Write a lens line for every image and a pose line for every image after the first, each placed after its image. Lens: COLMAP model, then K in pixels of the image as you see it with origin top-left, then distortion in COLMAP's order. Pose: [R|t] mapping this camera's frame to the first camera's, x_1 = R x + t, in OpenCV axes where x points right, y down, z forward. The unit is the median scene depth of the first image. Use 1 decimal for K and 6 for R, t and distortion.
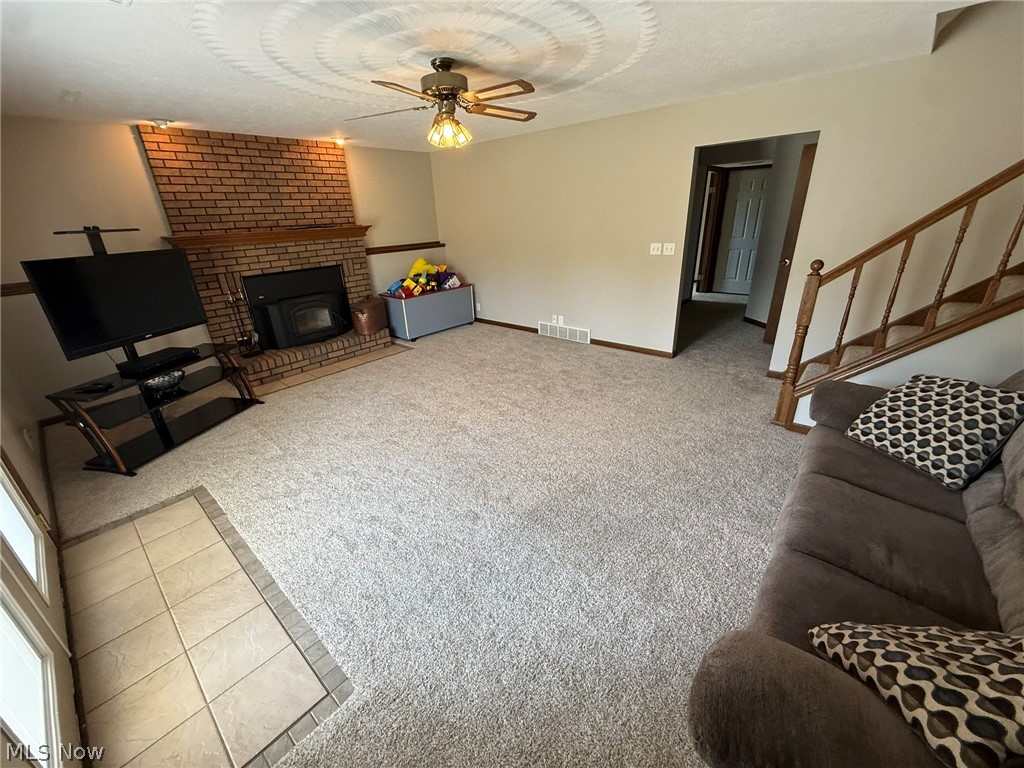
lens RADIAL K [[407.5, 0, 510.1], [0, 407.5, 384.3], [0, 0, 1]] dist [-0.000673, -0.000097]
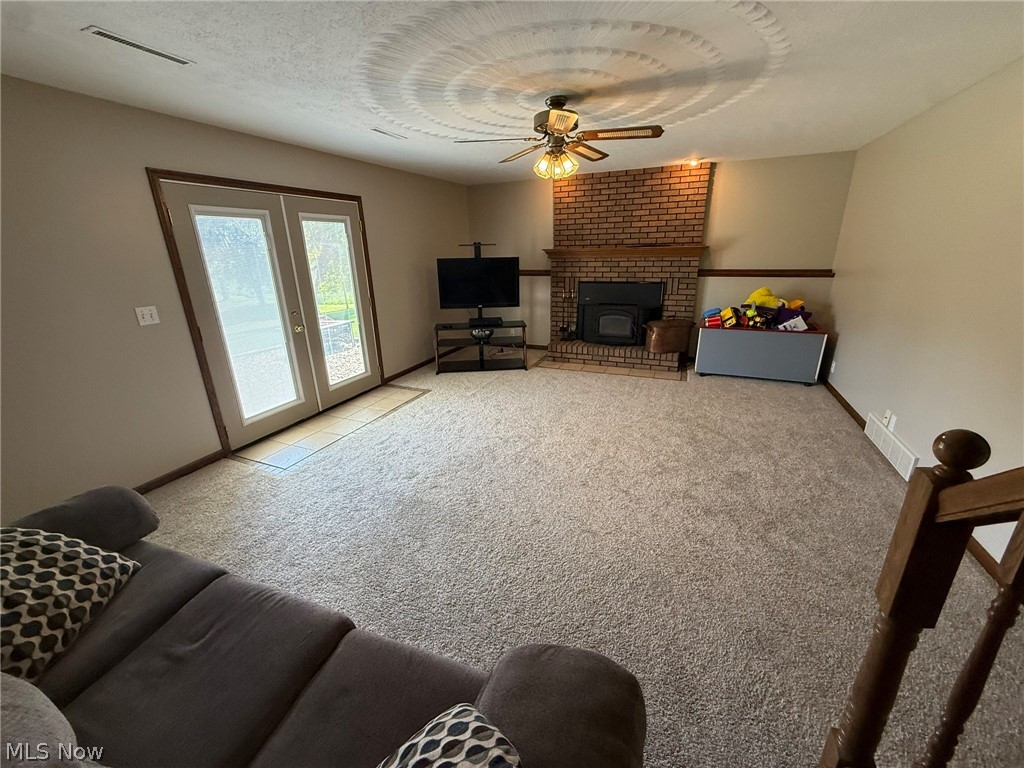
lens RADIAL K [[407.5, 0, 510.1], [0, 407.5, 384.3], [0, 0, 1]] dist [-0.000673, -0.000097]
pose [[0.305088, 0.337545, -0.890497, 0.513754], [-0.358962, 0.906867, 0.220768, -0.161493], [0.882082, 0.252301, 0.397840, 0.341868]]
